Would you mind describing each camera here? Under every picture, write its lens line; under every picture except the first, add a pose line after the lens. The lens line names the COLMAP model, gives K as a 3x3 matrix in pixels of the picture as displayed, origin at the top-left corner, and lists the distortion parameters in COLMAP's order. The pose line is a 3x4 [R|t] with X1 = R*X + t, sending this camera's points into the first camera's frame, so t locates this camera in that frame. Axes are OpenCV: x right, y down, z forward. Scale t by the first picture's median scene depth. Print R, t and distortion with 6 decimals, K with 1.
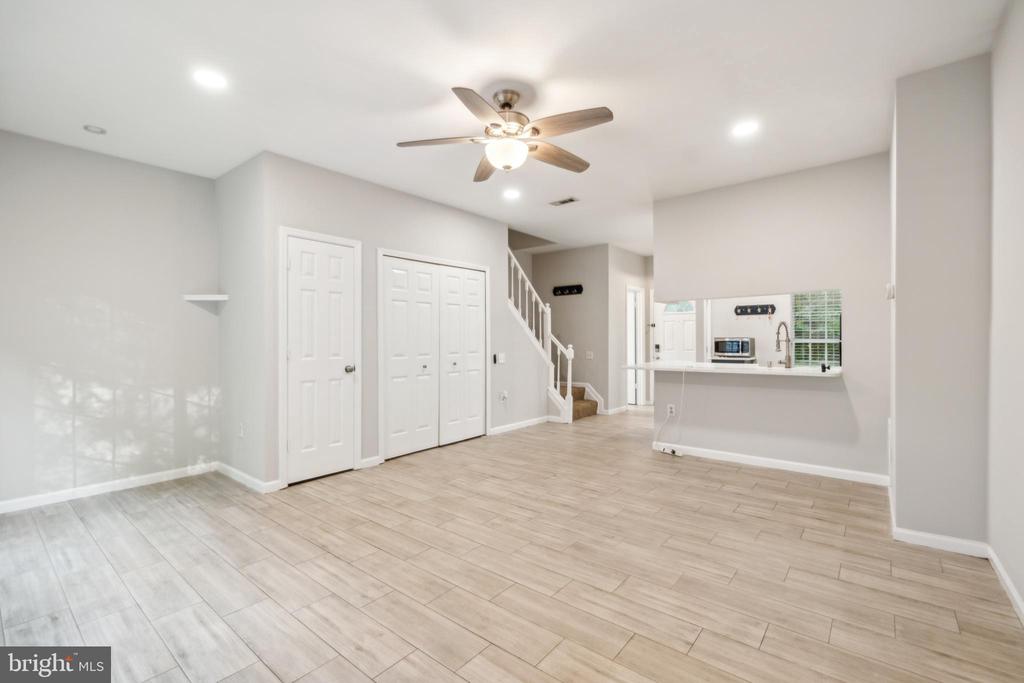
lens RADIAL K [[448.9, 0, 505.1], [0, 448.9, 338.4], [0, 0, 1]] dist [-0.003001, 0.000123]
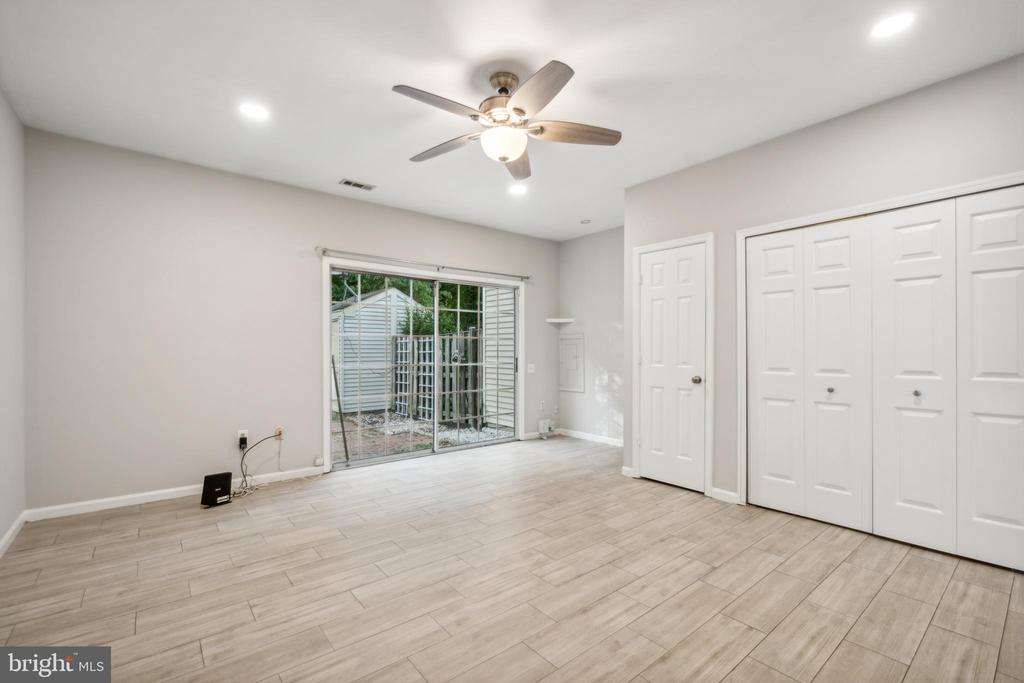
lens RADIAL K [[448.9, 0, 506.6], [0, 448.9, 347.3], [0, 0, 1]] dist [-0.003001, 0.000123]
pose [[-0.193712, 0.005931, -0.981040, 0.881745], [0.003059, 0.999981, 0.005441, -0.004058], [0.981054, -0.001947, -0.193727, 1.157300]]
